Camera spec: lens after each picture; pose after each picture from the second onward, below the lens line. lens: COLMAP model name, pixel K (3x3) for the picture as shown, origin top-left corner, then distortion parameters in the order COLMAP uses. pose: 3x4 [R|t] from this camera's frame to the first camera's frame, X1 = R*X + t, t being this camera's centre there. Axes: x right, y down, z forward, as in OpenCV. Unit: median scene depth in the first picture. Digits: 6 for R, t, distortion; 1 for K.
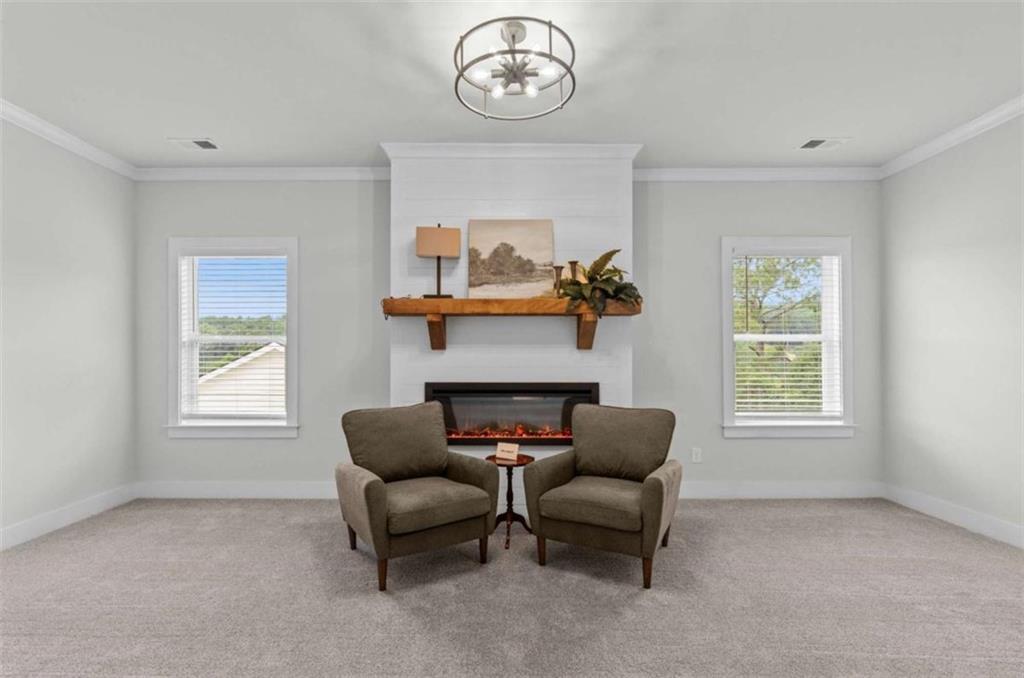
lens RADIAL K [[481.3, 0, 511.8], [0, 481.3, 349.7], [0, 0, 1]] dist [-0.000737, -0.000007]
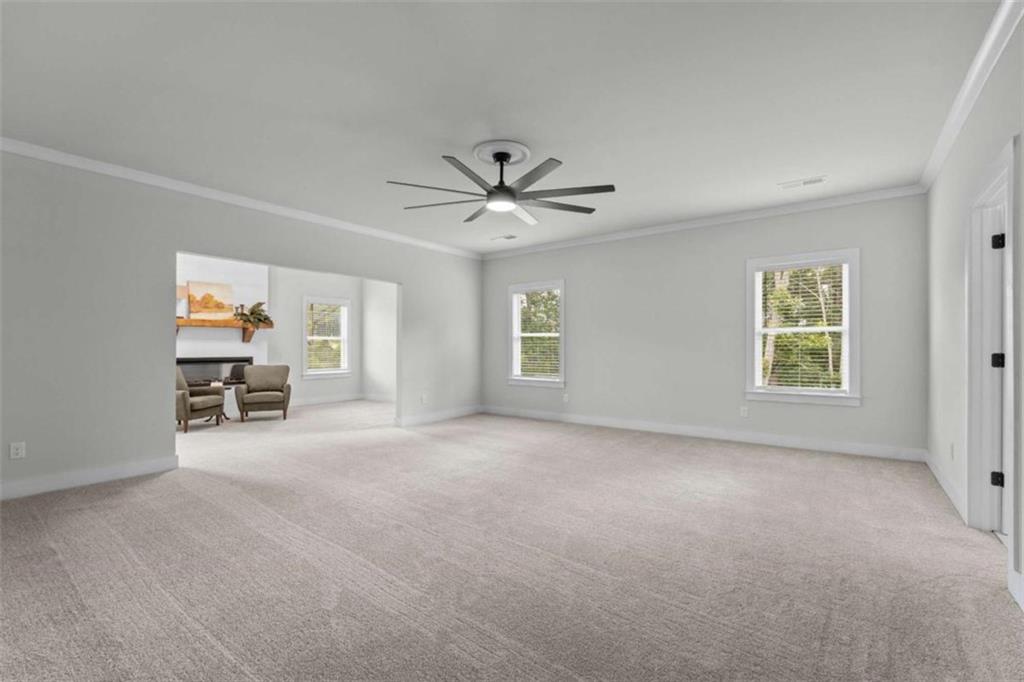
lens RADIAL K [[481.3, 0, 511.8], [0, 481.3, 351.7], [0, 0, 1]] dist [-0.000737, -0.000007]
pose [[0.637451, -0.004492, 0.770478, -0.831373], [-0.018135, 0.999619, 0.020831, -0.027306], [-0.770277, -0.027252, 0.637127, -1.483886]]
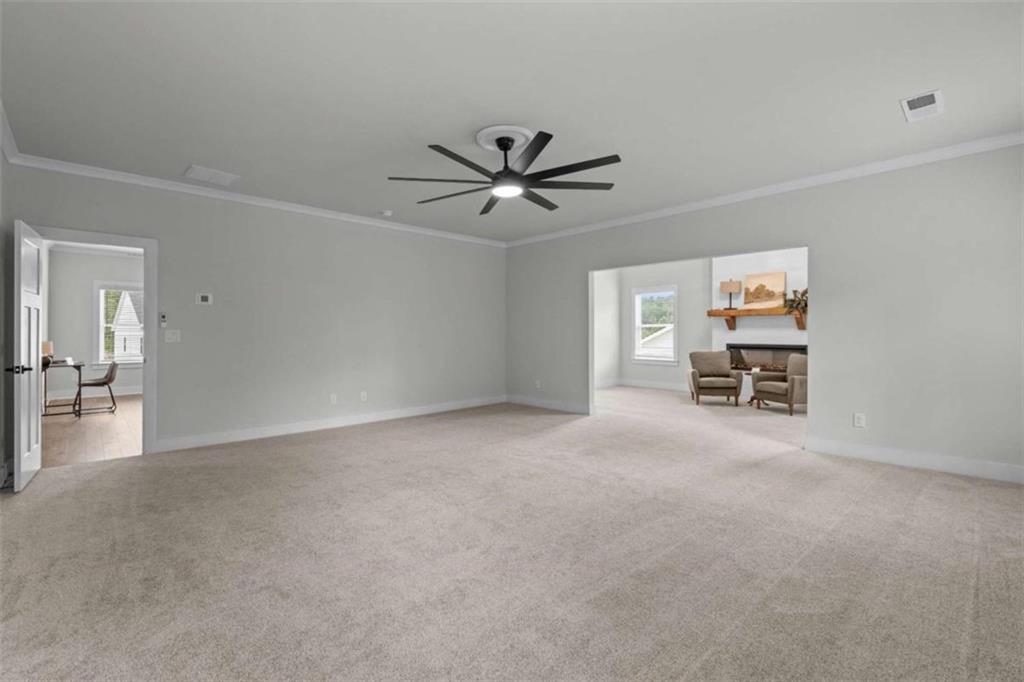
lens RADIAL K [[447.4, 0, 508.3], [0, 447.4, 338.6], [0, 0, 1]] dist [-0.000639, -0.000020]
pose [[0.678686, 0.012839, -0.734317, 0.754018], [0.010801, 0.999565, 0.027459, -0.031613], [0.734350, -0.026568, 0.678251, -1.385442]]
